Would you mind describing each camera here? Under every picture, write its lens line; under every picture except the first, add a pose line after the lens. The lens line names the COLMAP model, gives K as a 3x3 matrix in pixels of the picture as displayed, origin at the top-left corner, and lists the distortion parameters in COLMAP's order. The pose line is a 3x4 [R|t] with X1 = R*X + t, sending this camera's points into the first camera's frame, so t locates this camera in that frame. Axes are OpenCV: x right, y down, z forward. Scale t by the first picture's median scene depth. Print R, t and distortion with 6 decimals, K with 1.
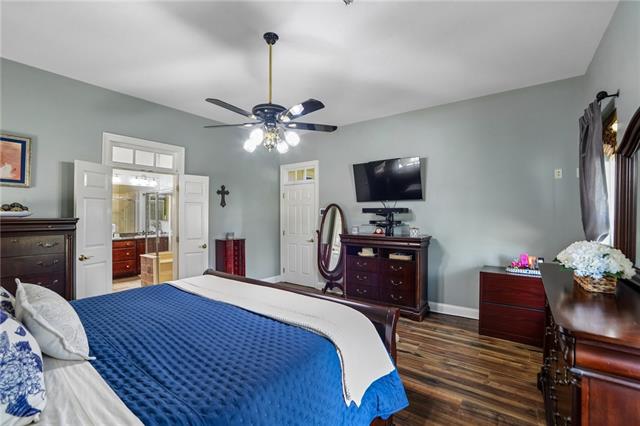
lens RADIAL K [[289.3, 0, 320.1], [0, 289.3, 213.6], [0, 0, 1]] dist [-0.032692, 0.000540]
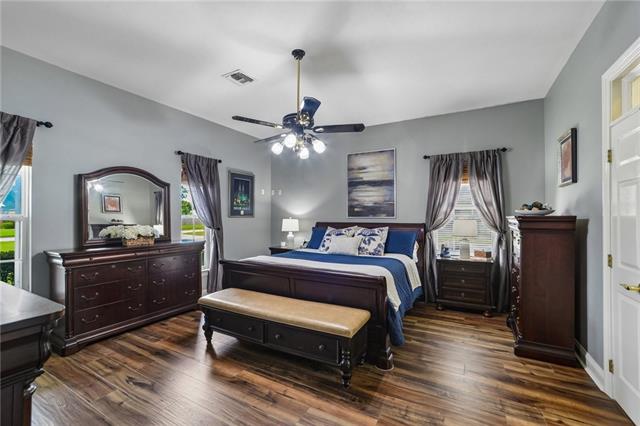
lens RADIAL K [[289.3, 0, 319.4], [0, 289.3, 211.8], [0, 0, 1]] dist [-0.032692, 0.000540]
pose [[-0.994494, -0.001691, -0.104781, -0.147419], [-0.001162, 0.999986, -0.005107, 0.013871], [0.104788, -0.004957, -0.994482, 2.324846]]
